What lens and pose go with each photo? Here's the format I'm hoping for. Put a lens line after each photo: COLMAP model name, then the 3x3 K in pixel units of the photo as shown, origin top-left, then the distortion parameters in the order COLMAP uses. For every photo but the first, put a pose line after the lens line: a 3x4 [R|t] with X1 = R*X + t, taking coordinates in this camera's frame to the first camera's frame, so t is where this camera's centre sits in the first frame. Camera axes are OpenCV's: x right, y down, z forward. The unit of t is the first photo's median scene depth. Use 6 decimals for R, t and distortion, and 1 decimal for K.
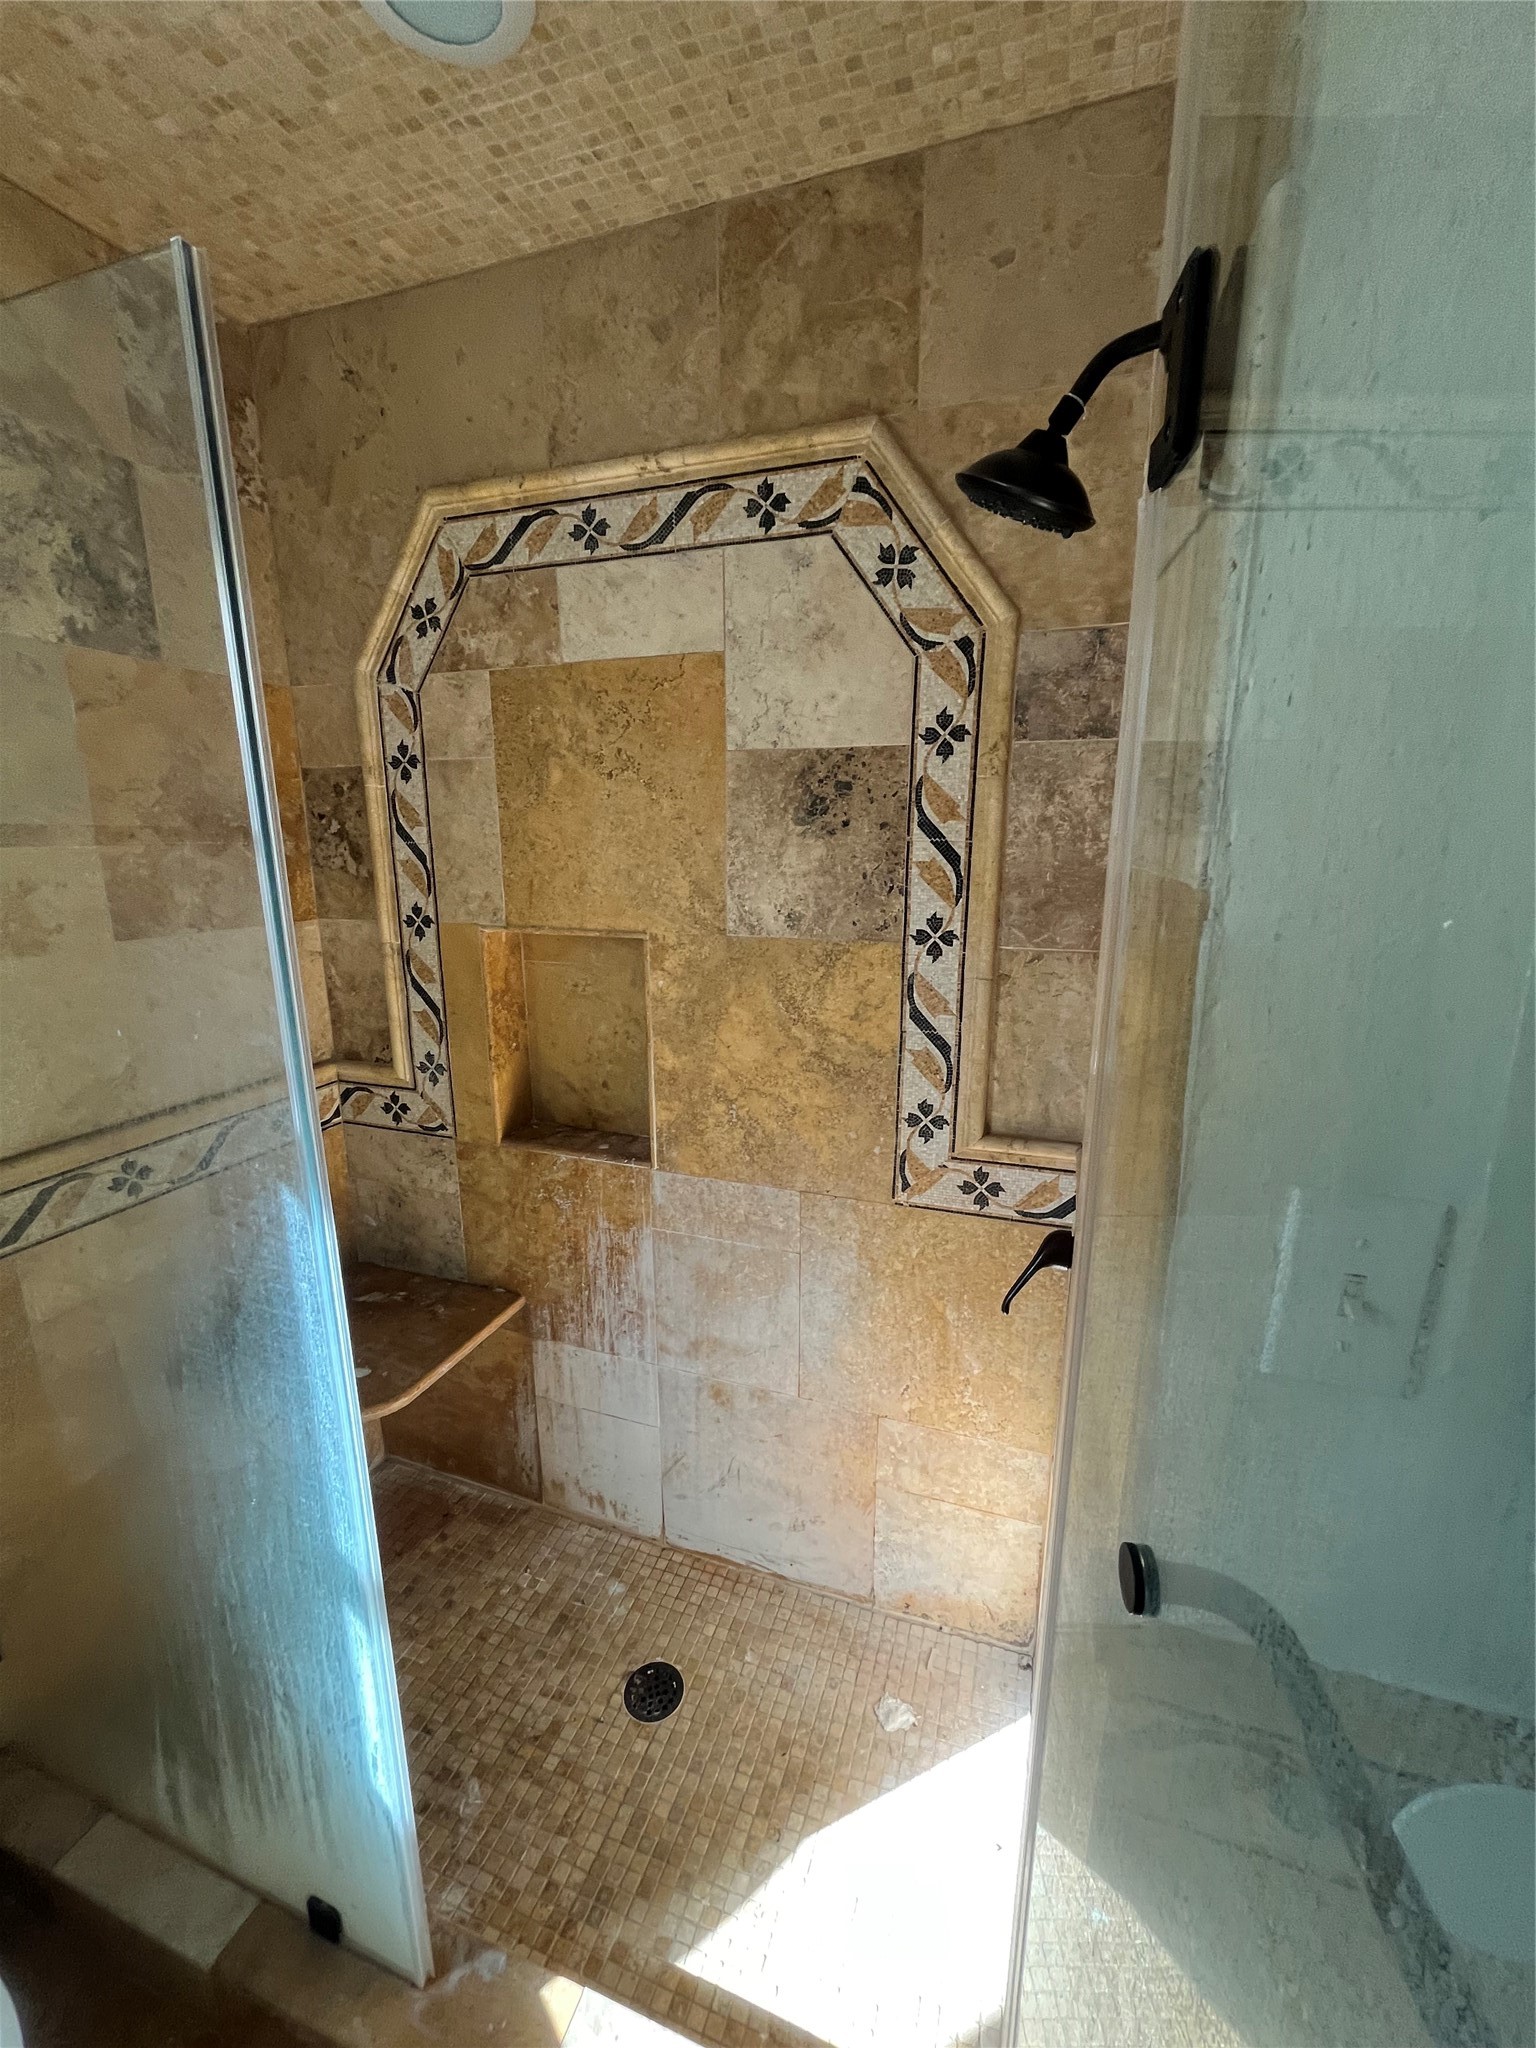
lens RADIAL K [[824.9, 0, 772.5], [0, 824.9, 1024.3], [0, 0, 1]] dist [-0.003523, 0.000586]
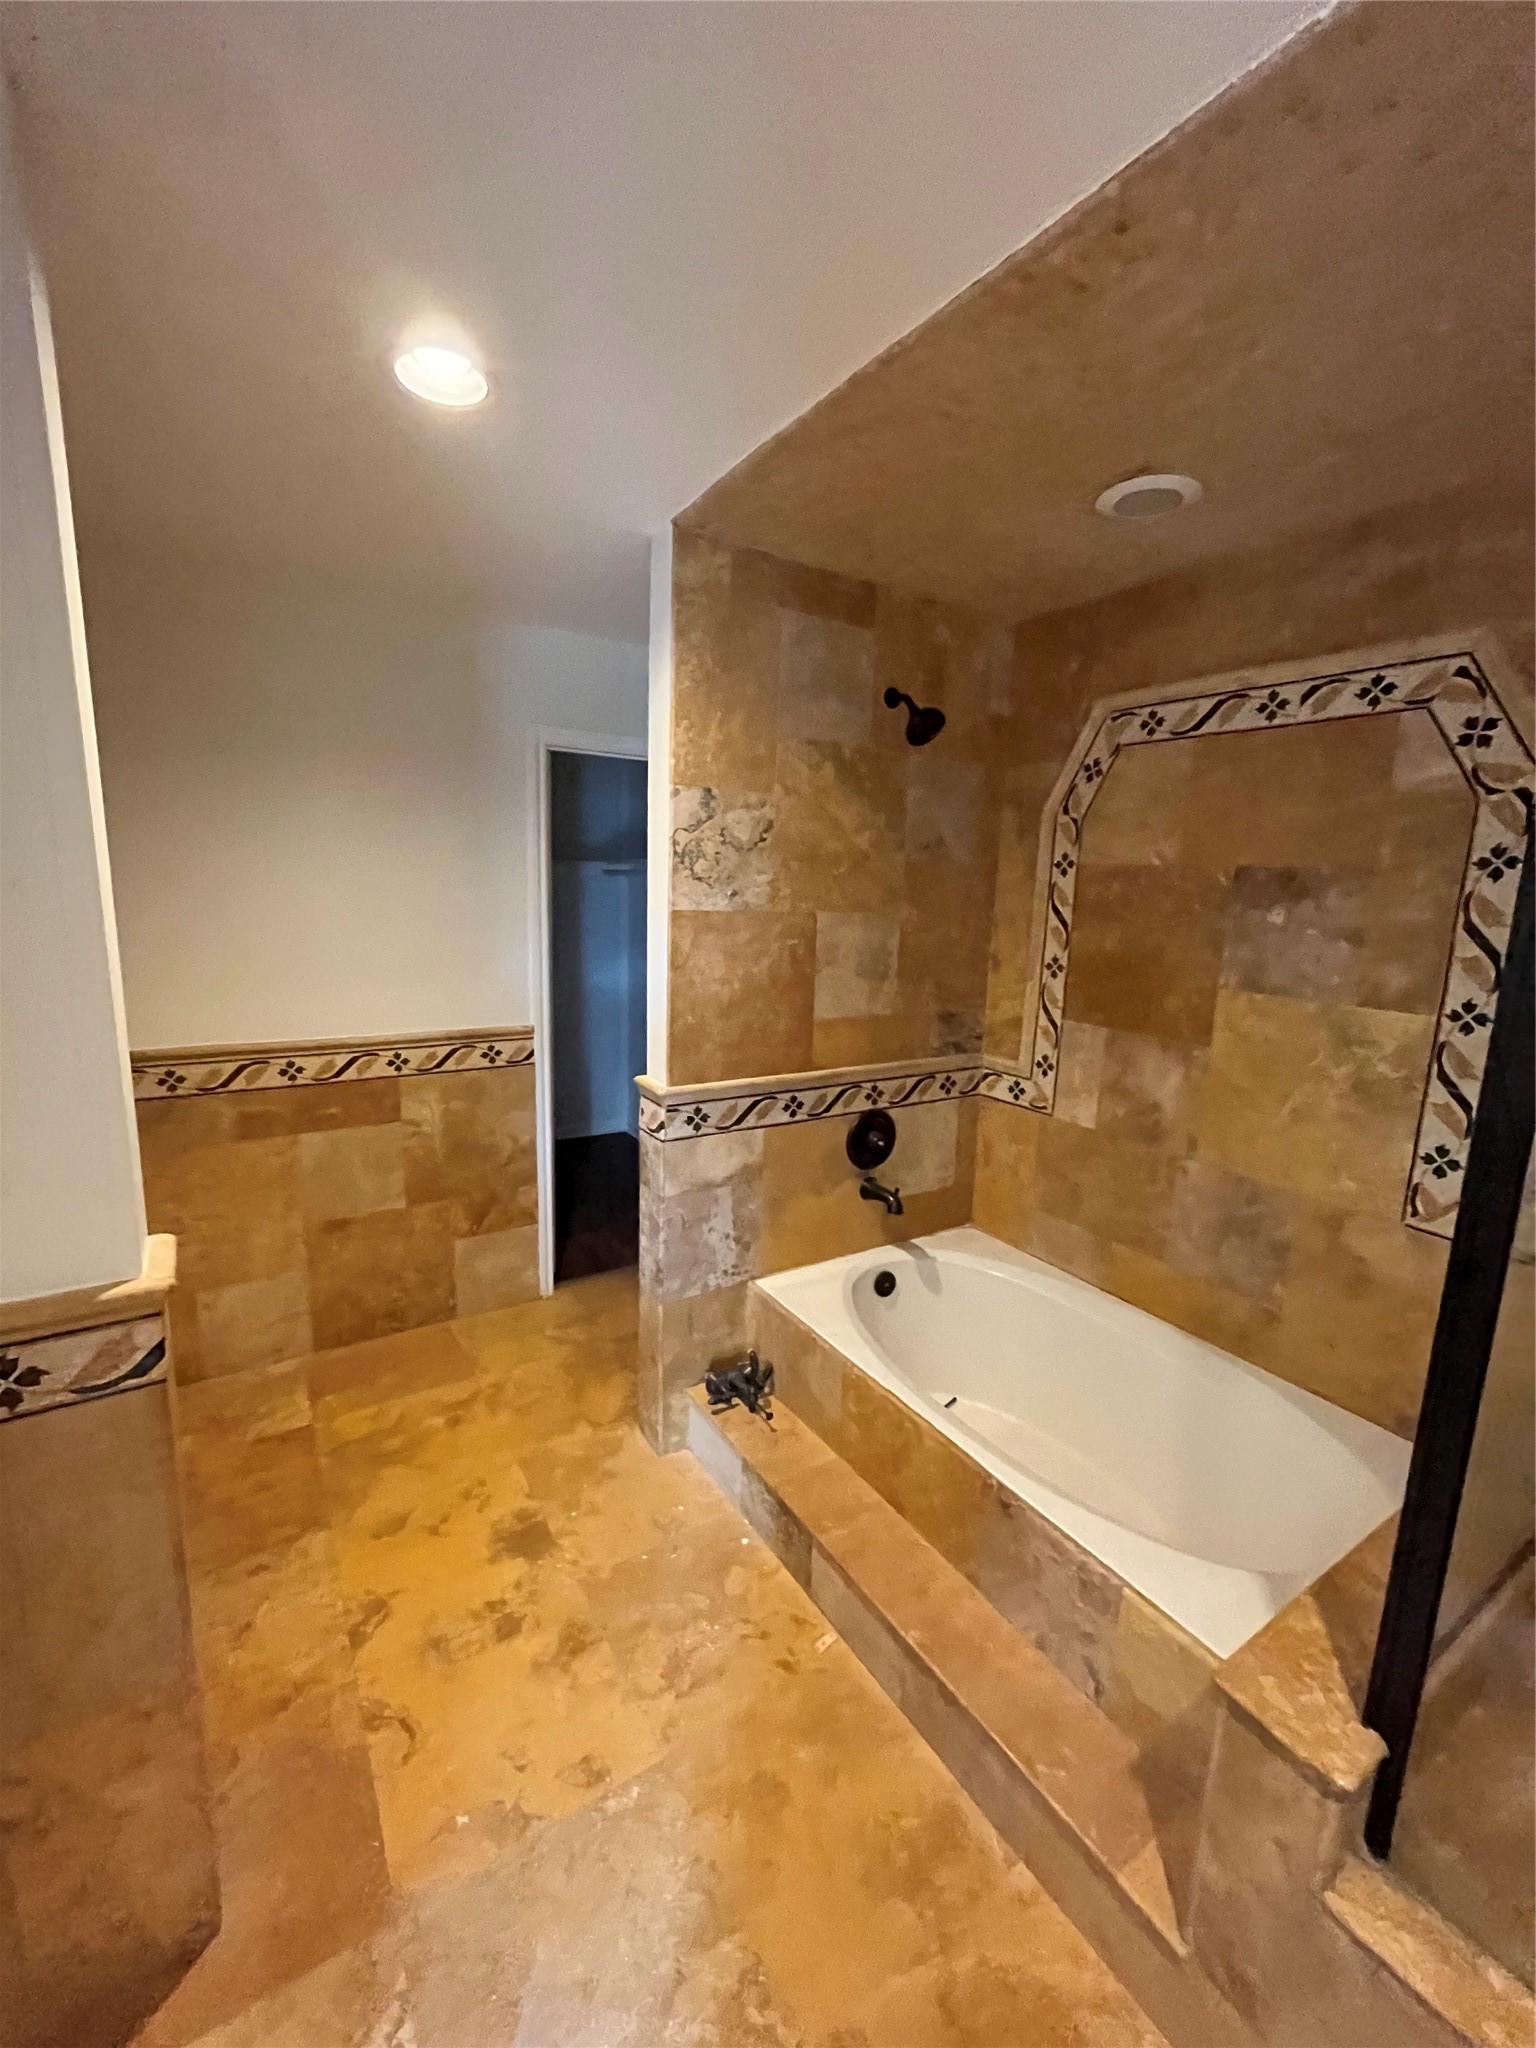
lens RADIAL K [[824.9, 0, 768.8], [0, 824.9, 1031.0], [0, 0, 1]] dist [-0.003523, 0.000586]
pose [[0.777864, 0.136916, -0.613337, 0.127046], [-0.171702, 0.985147, 0.002156, 0.089913], [0.604522, 0.103634, 0.789818, -0.593481]]
